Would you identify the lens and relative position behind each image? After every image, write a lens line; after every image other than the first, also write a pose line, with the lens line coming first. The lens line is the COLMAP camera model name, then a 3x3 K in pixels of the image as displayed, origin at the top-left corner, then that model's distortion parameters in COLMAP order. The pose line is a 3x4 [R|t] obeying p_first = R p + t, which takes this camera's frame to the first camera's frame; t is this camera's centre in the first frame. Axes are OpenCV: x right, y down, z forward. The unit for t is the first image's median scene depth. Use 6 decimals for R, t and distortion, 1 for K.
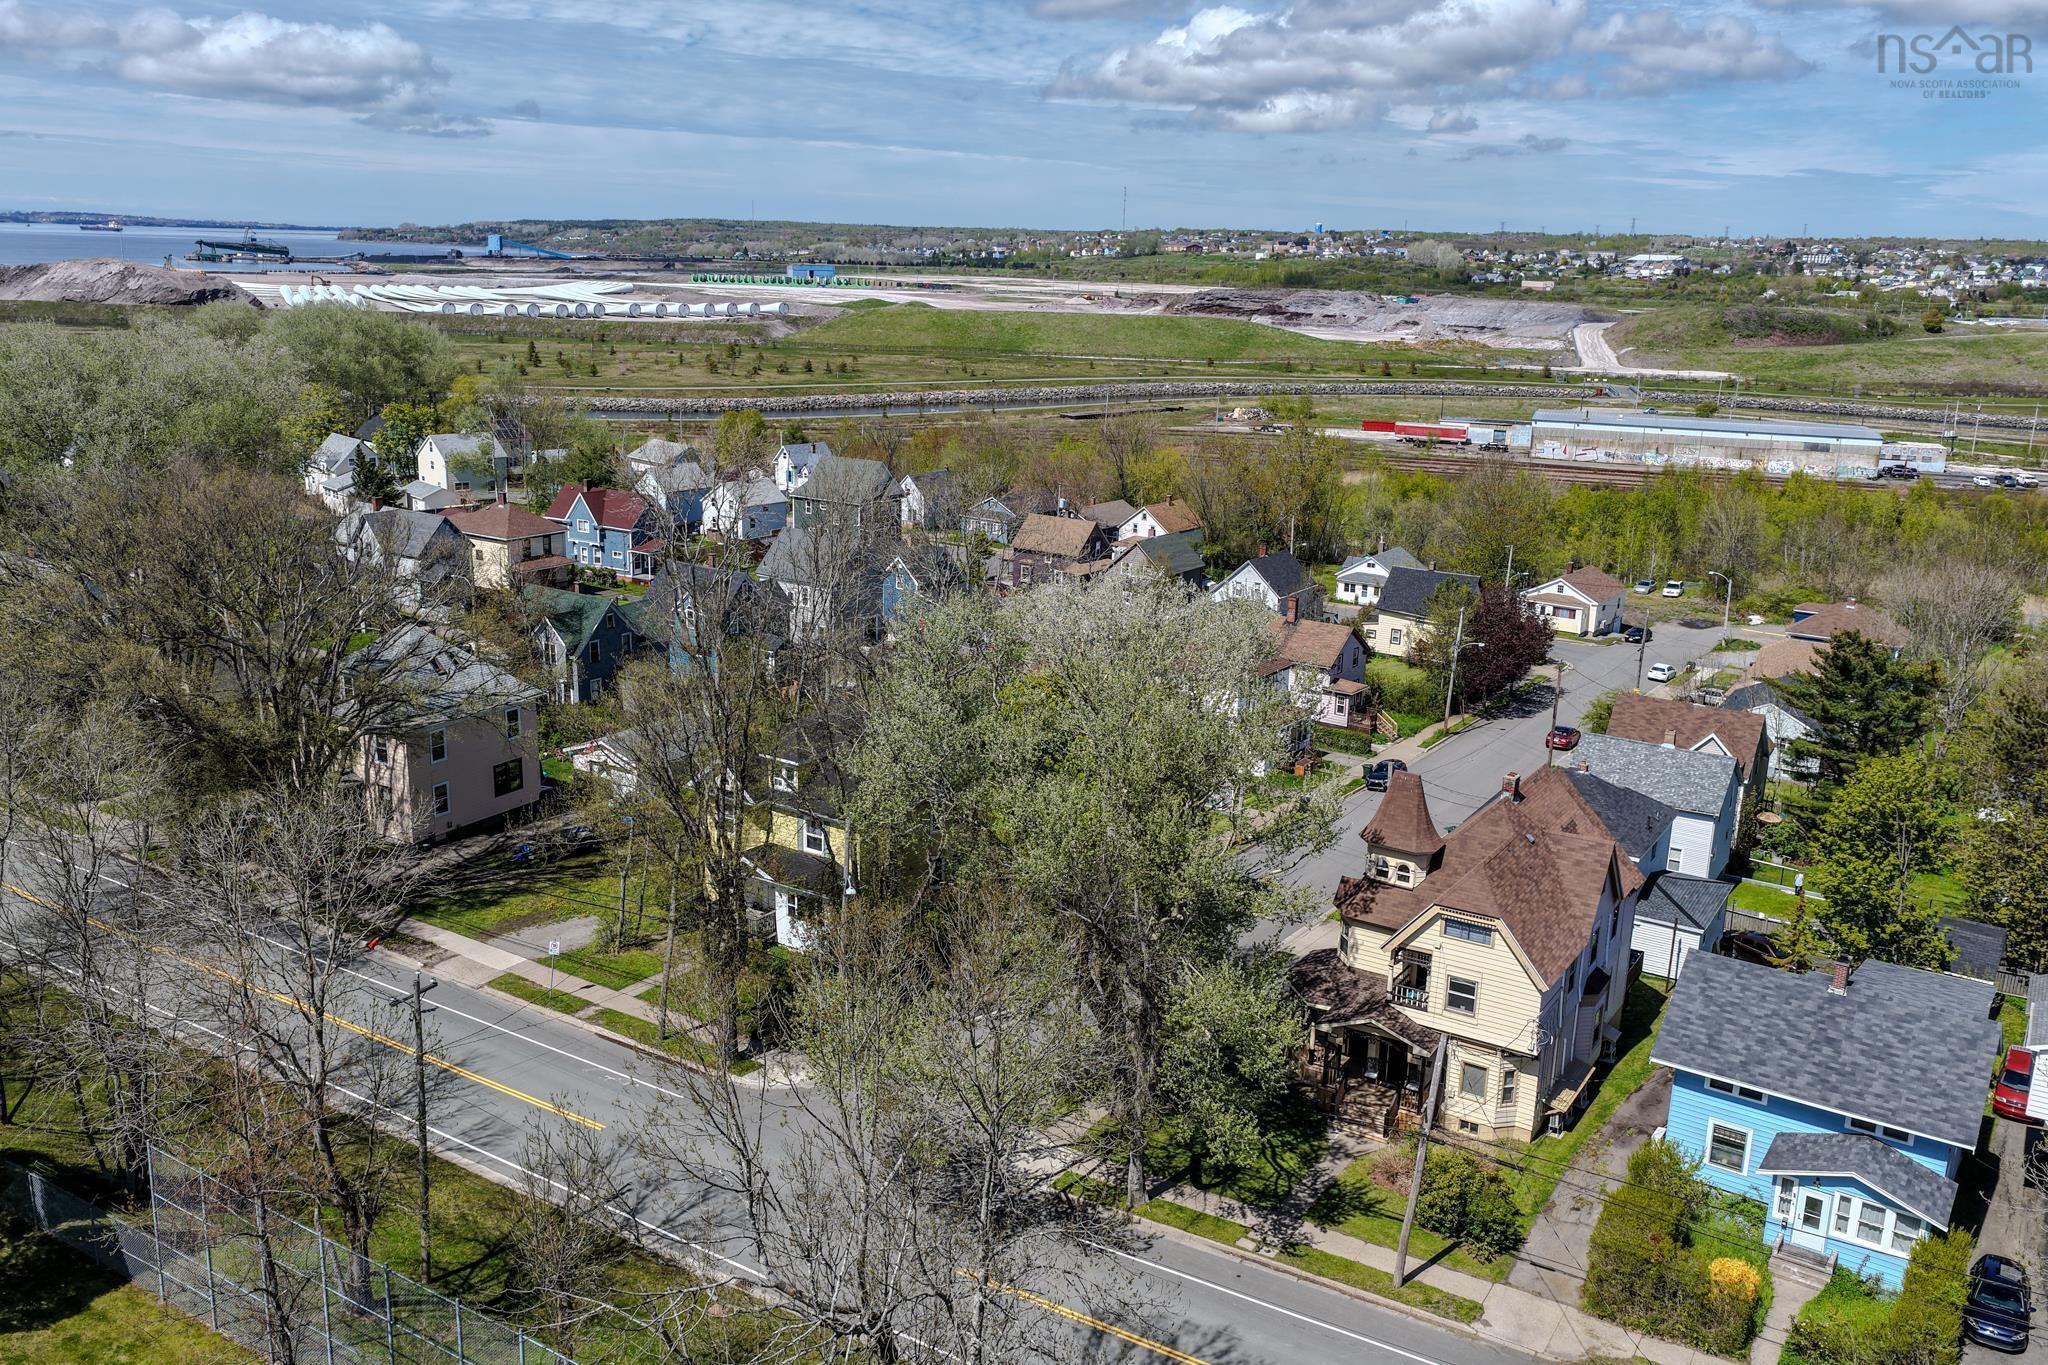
lens RADIAL K [[1646.3, 0, 1024.0], [0, 1646.3, 682.5], [0, 0, 1]] dist [-0.002307, 0.014495]
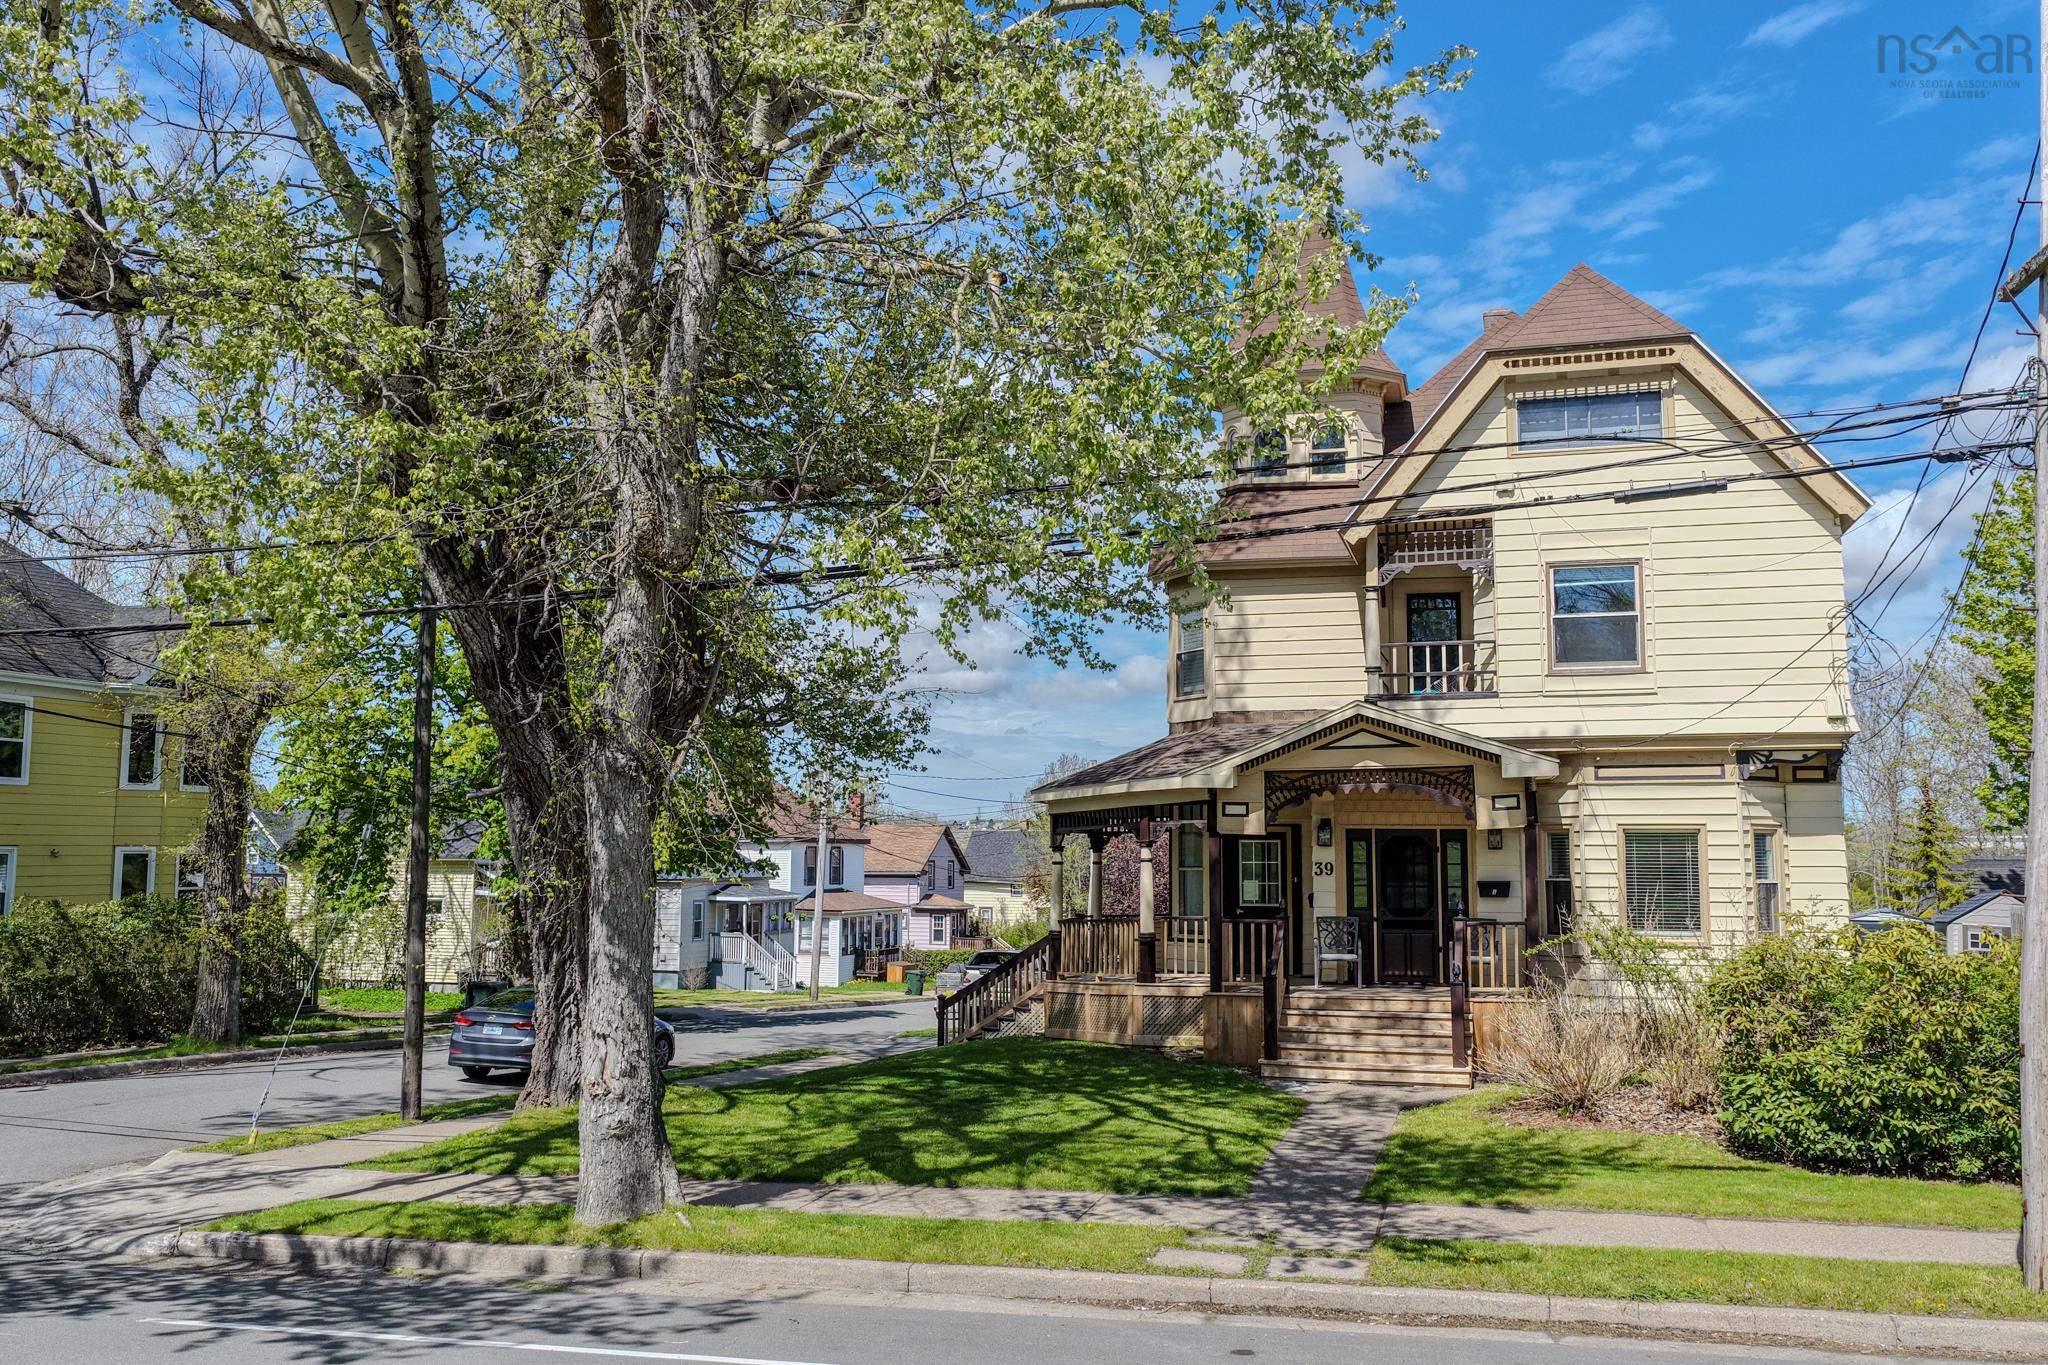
lens RADIAL K [[1686.3, 0, 1024.0], [0, 1686.3, 682.5], [0, 0, 1]] dist [-0.017261, 0.040197]
pose [[0.956001, 0.009988, 0.293195, 0.037690], [0.089268, 0.942123, -0.323164, 0.225222], [-0.279453, 0.335118, 0.899779, 0.535227]]
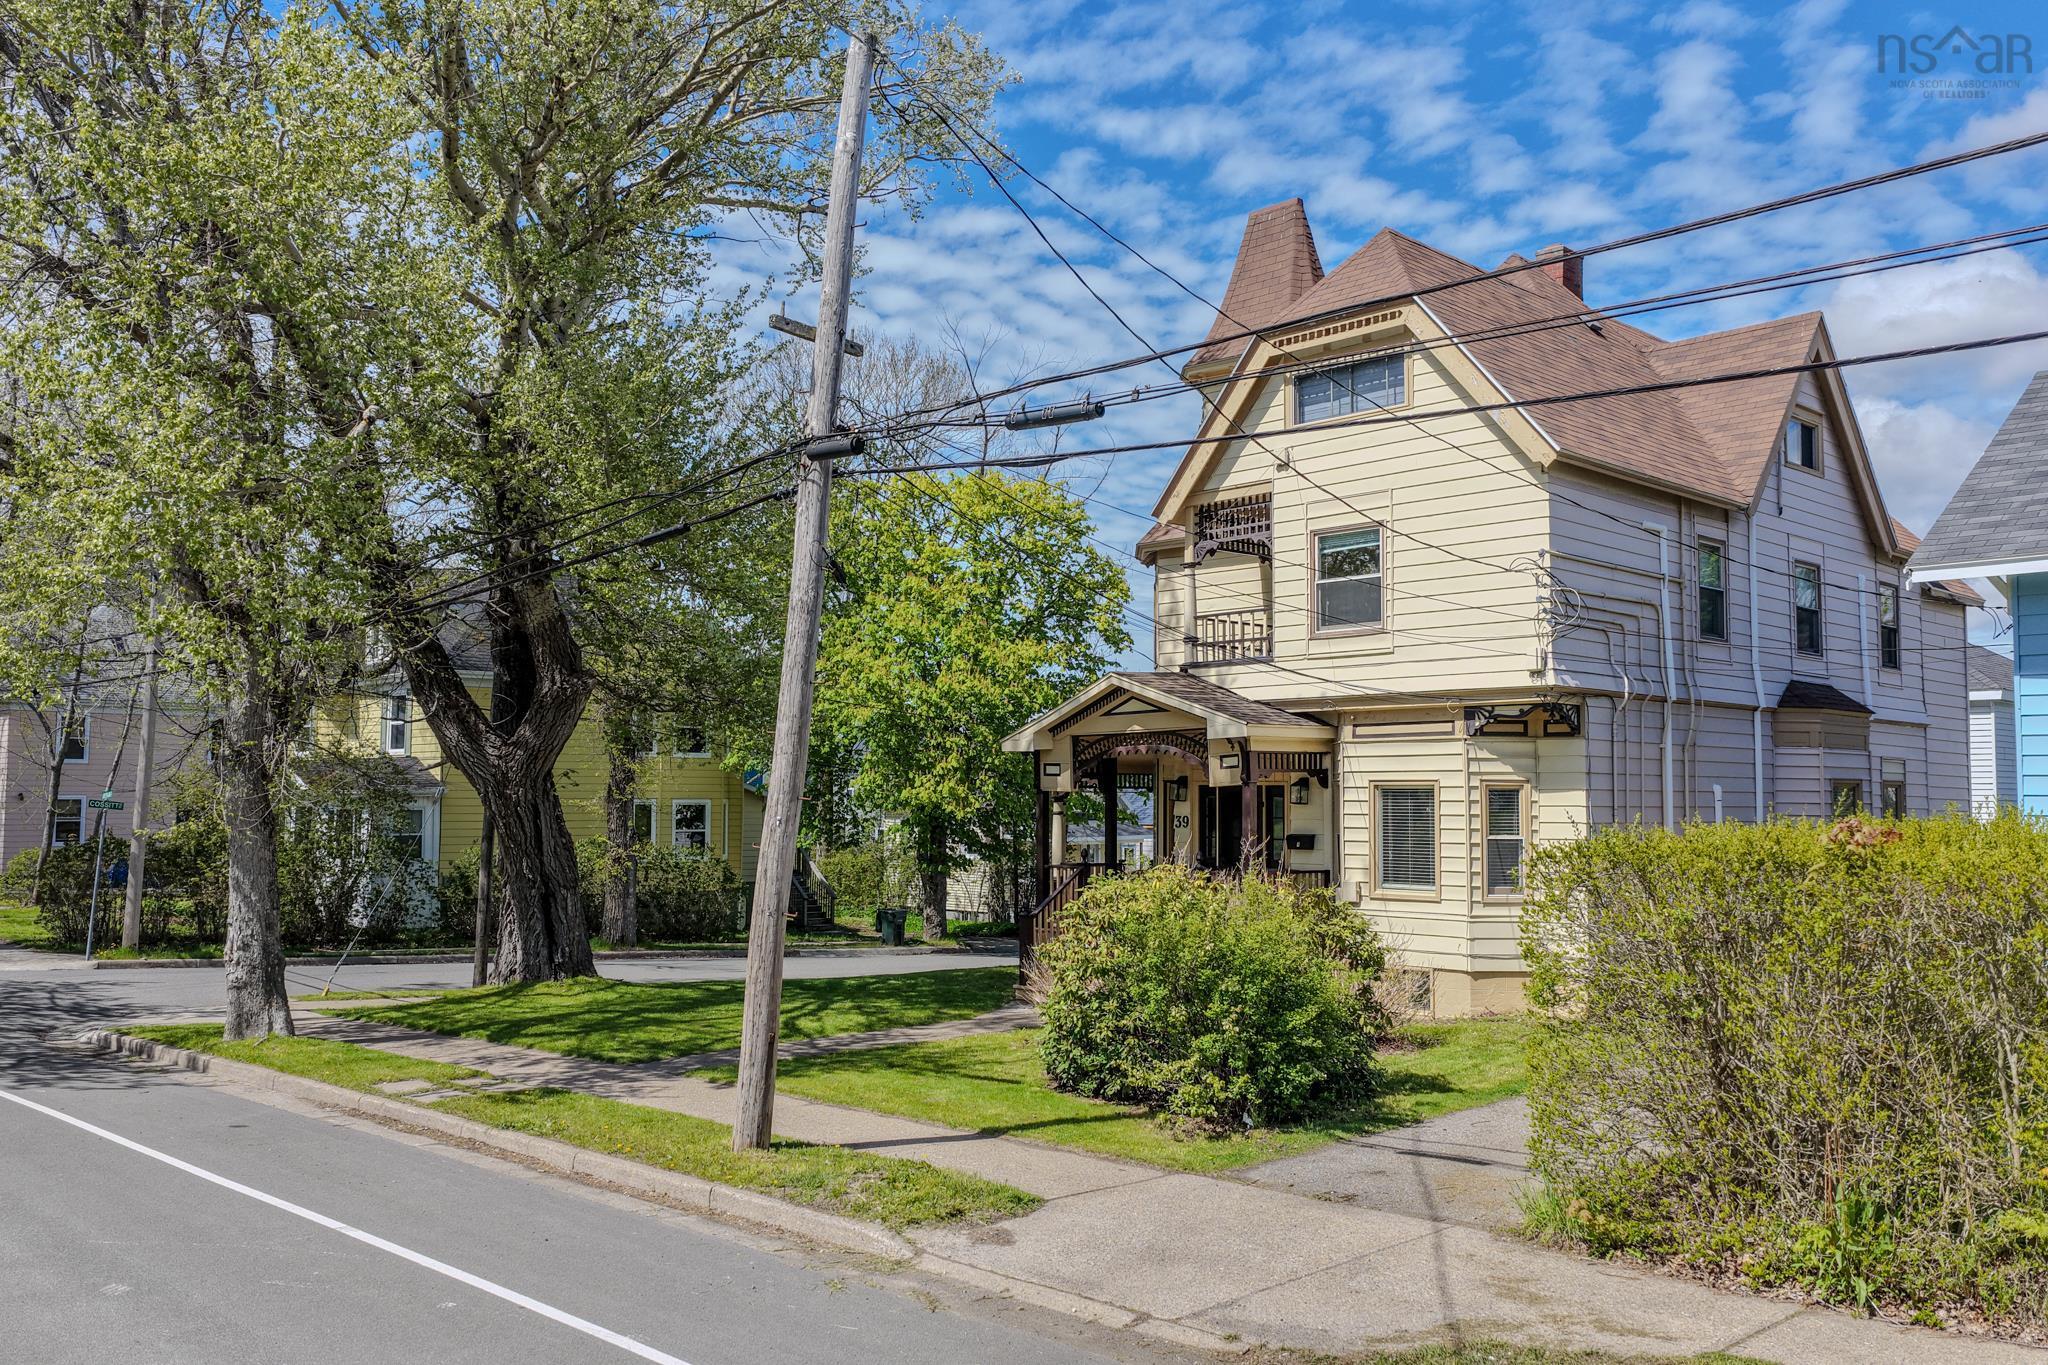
lens RADIAL K [[1686.3, 0, 1024.0], [0, 1686.3, 682.5], [0, 0, 1]] dist [-0.017261, 0.040197]
pose [[0.973252, -0.036376, -0.226844, 0.205970], [-0.036221, 0.950742, -0.307861, 0.239544], [0.226869, 0.307842, 0.923993, 0.486346]]
